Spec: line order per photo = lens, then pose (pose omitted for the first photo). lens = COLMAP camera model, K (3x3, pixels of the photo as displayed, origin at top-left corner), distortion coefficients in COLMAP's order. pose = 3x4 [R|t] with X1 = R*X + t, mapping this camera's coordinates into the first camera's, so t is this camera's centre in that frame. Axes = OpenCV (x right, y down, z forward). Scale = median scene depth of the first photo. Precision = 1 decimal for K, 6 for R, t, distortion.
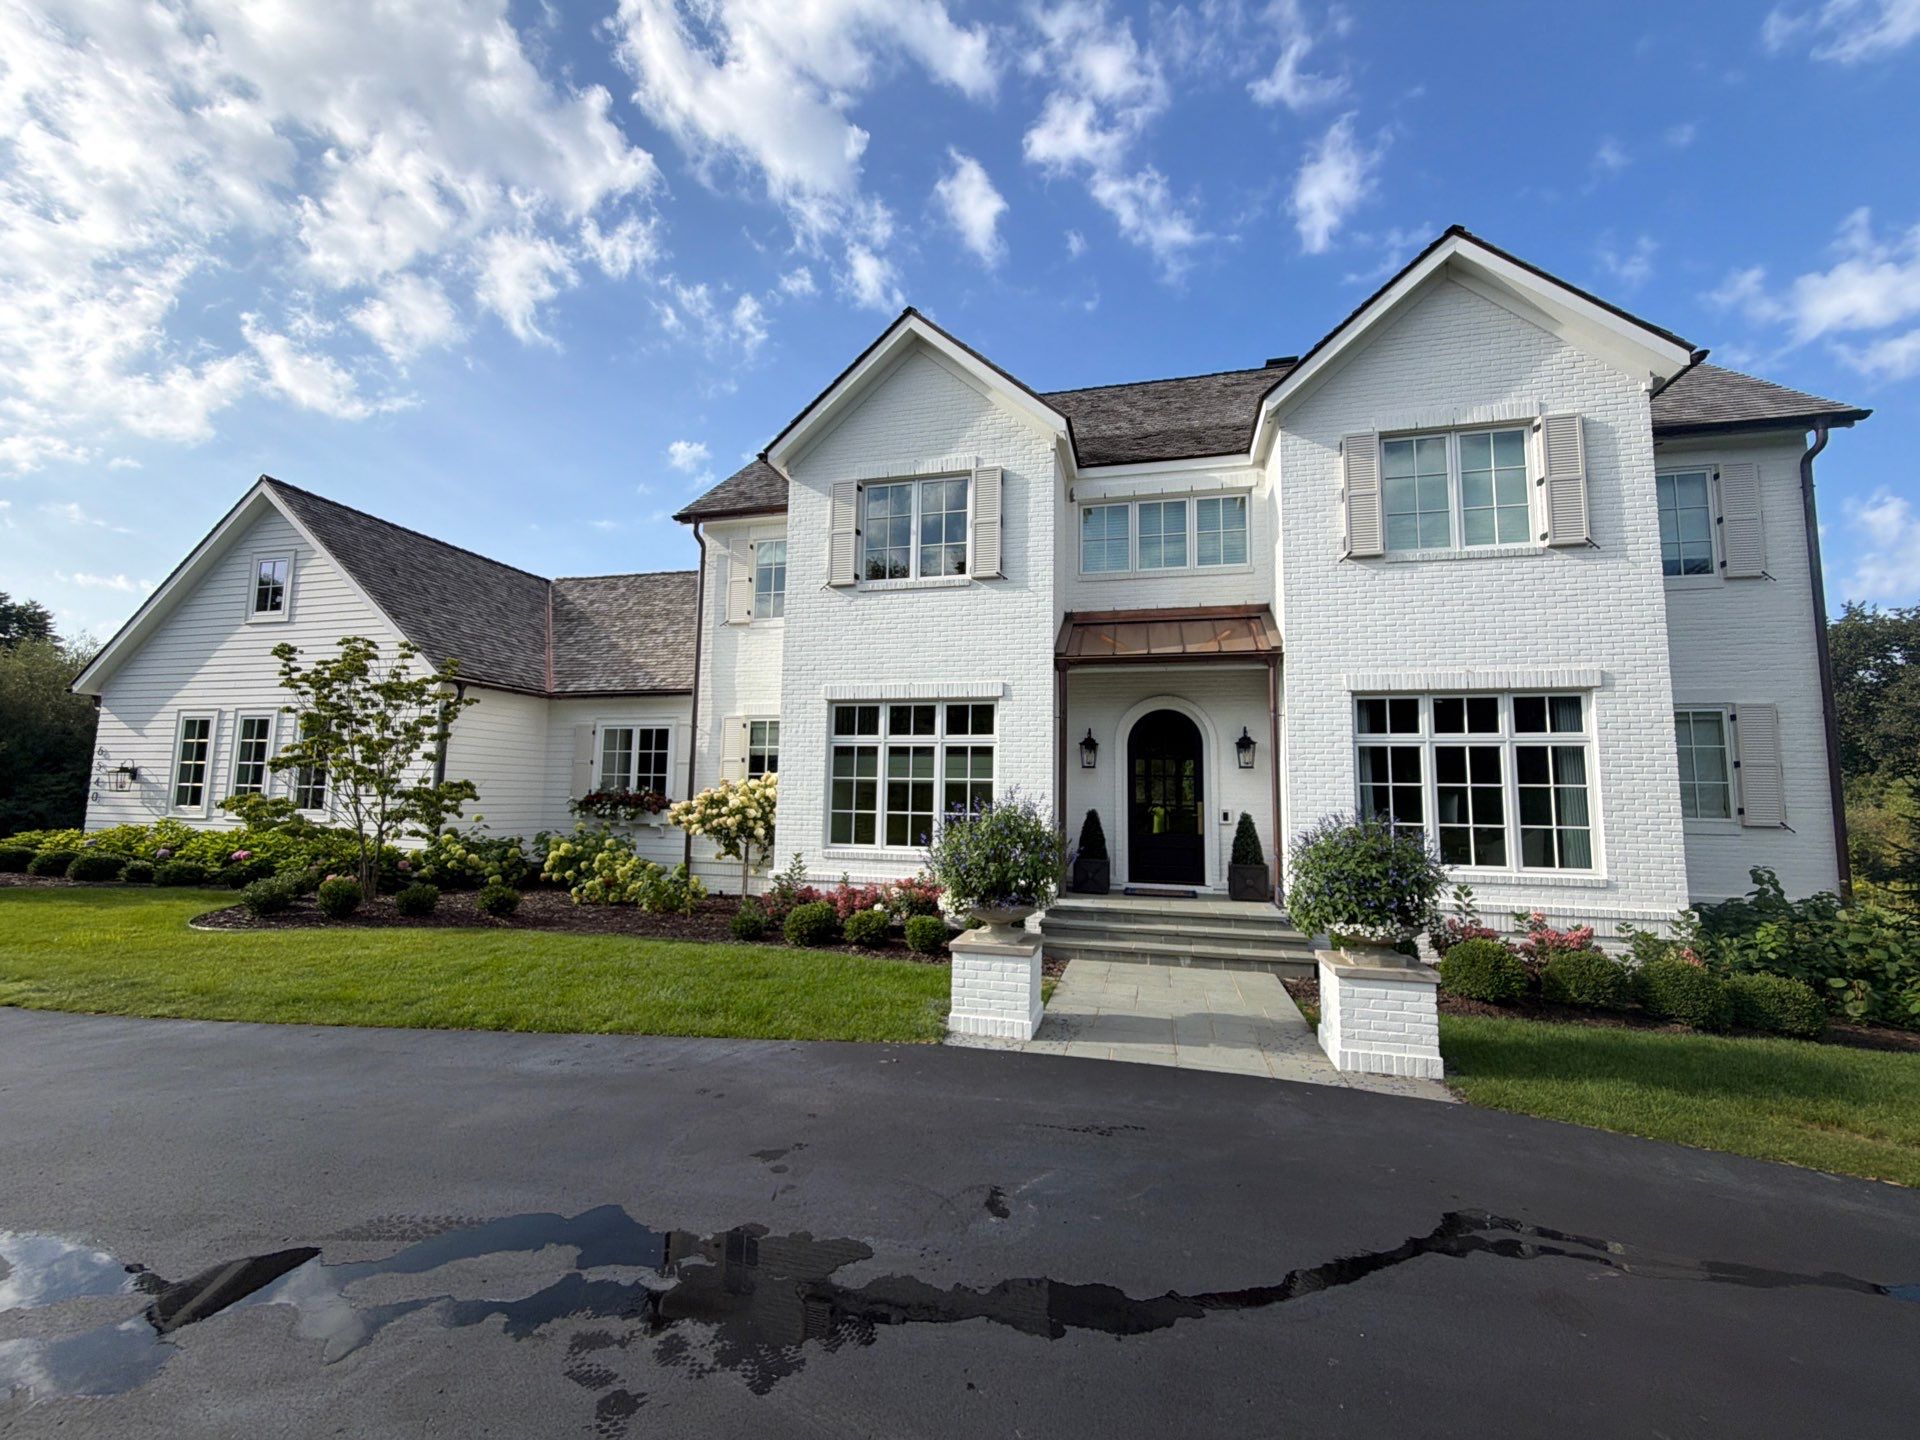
lens RADIAL K [[773.3, 0, 968.0], [0, 773.3, 720.4], [0, 0, 1]] dist [-0.002249, 0.000207]
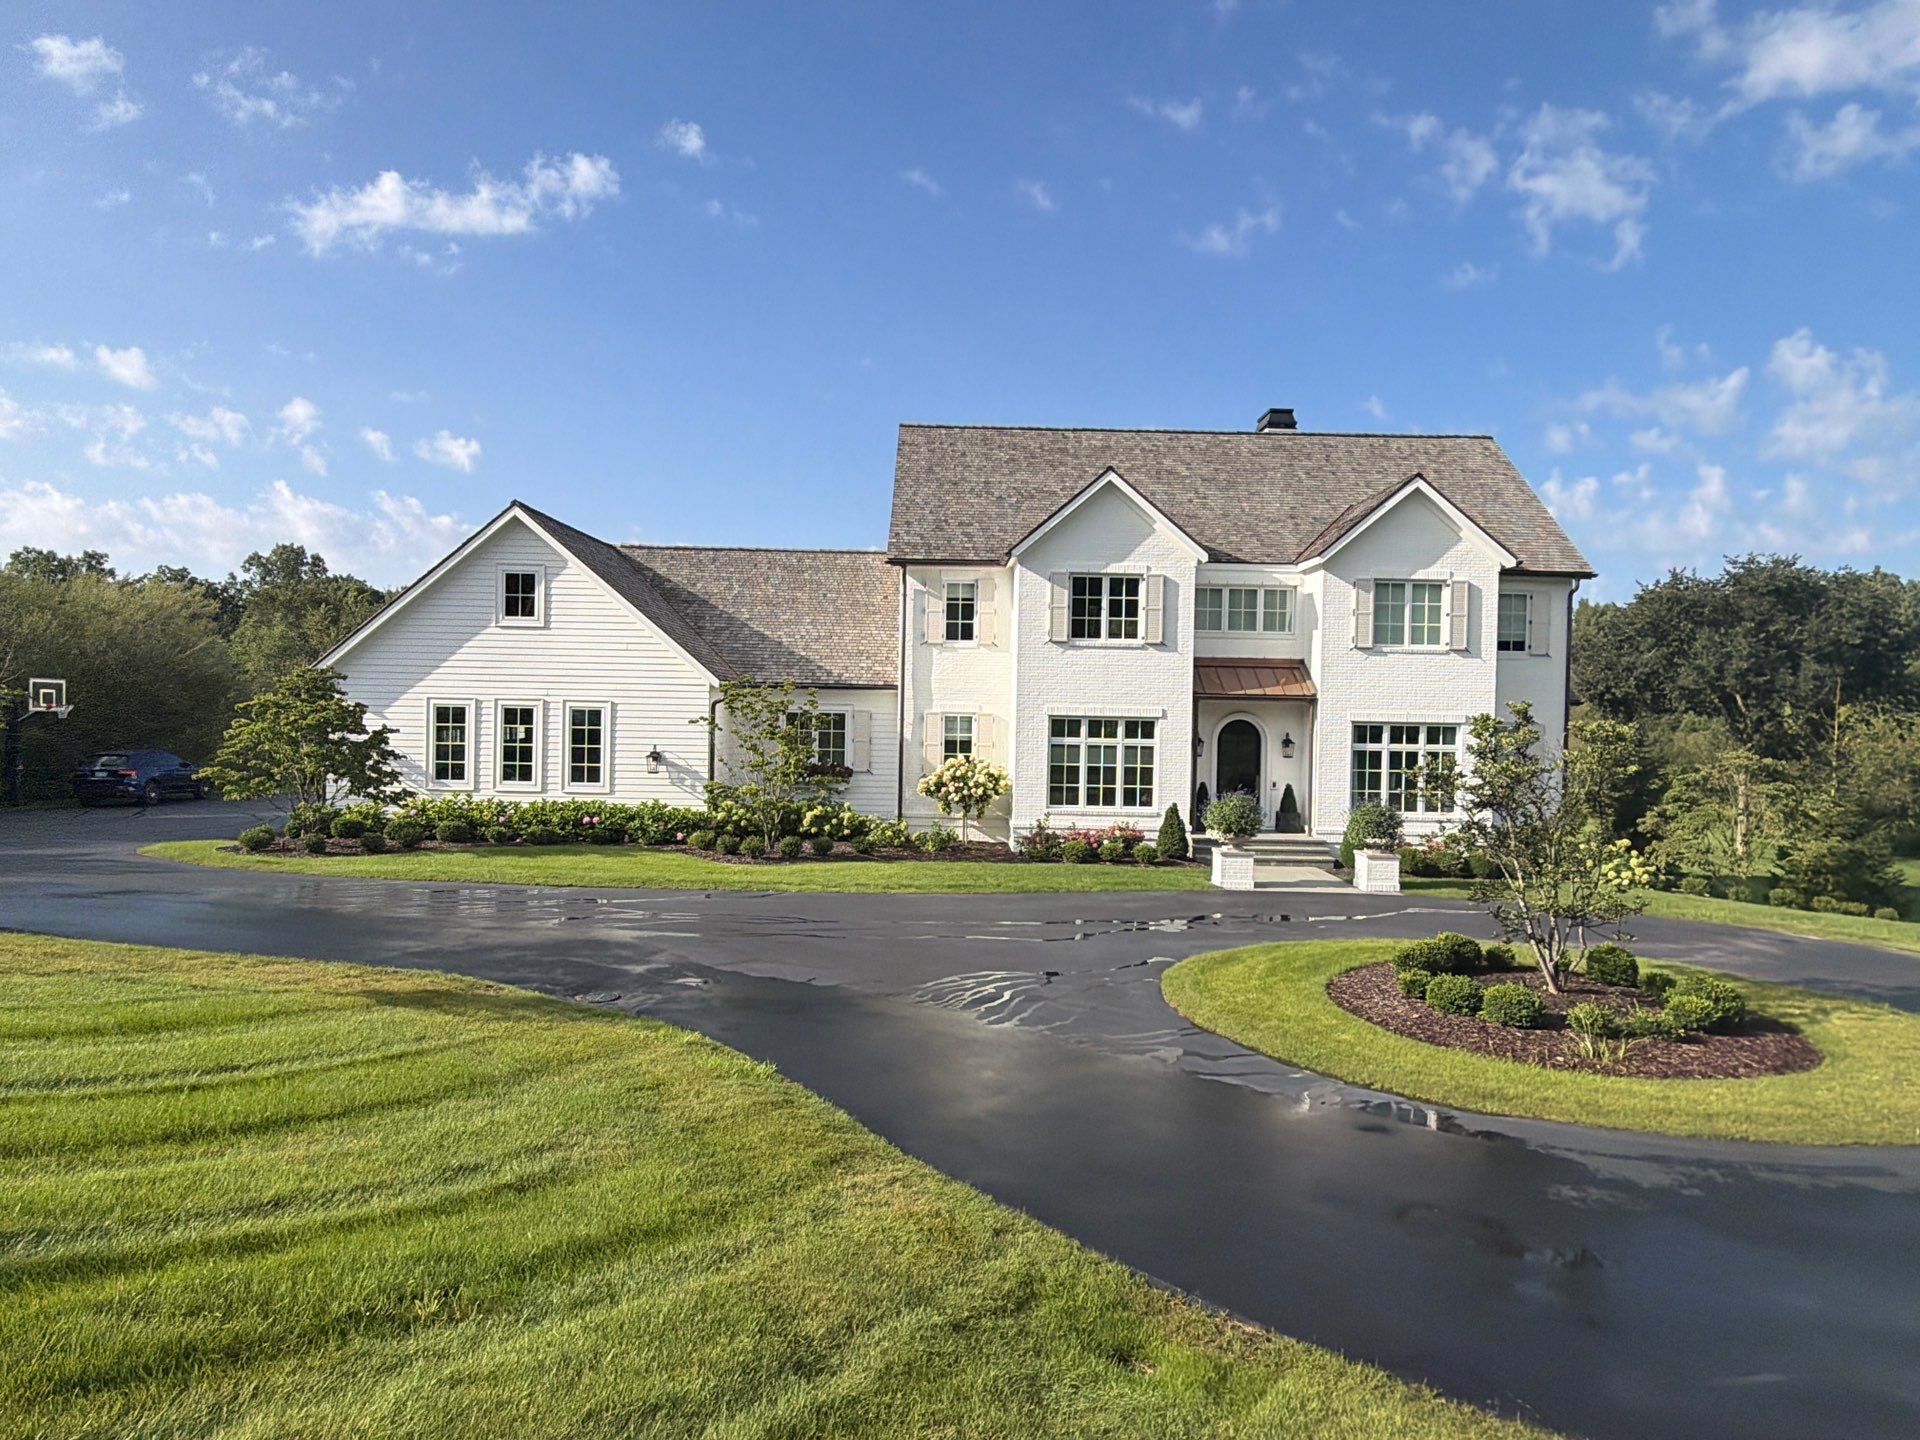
lens RADIAL K [[1190.8, 0, 962.3], [0, 1190.8, 718.2], [0, 0, 1]] dist [0.001241, -0.001583]
pose [[0.964793, -0.001022, 0.263008, -0.872245], [-0.030396, 0.992859, 0.115360, -0.259570], [-0.261248, -0.119293, 0.957872, -1.126878]]
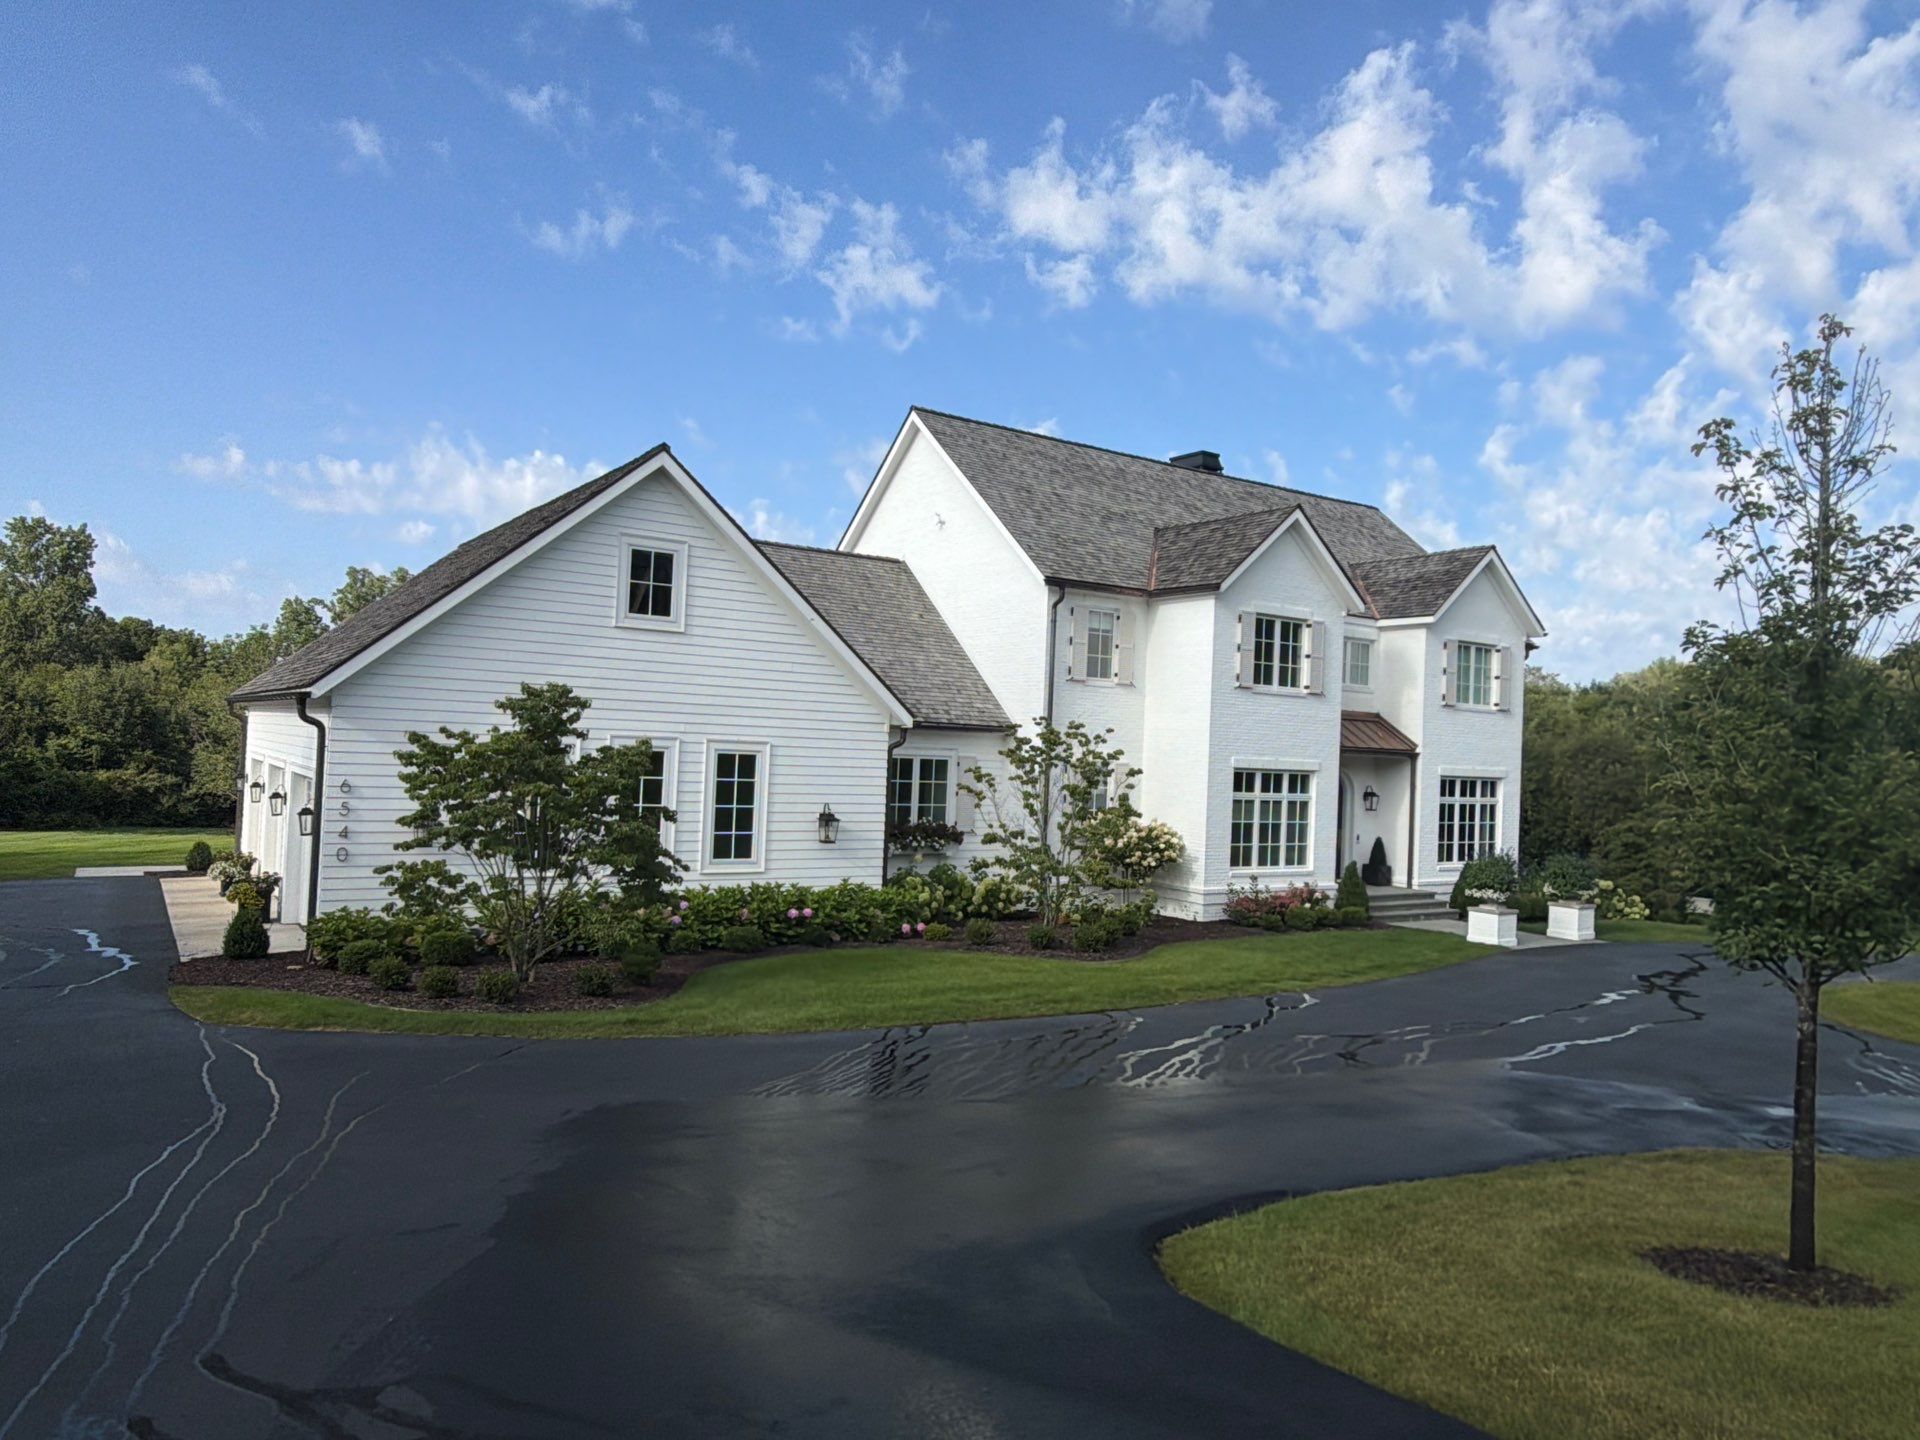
lens RADIAL K [[1228.9, 0, 959.0], [0, 1228.9, 710.5], [0, 0, 1]] dist [-0.000358, 0.000085]
pose [[0.668586, 0.035664, 0.742780, -1.944235], [-0.104281, 0.993476, 0.046164, -0.160700], [-0.736287, -0.108323, 0.667943, -0.112302]]
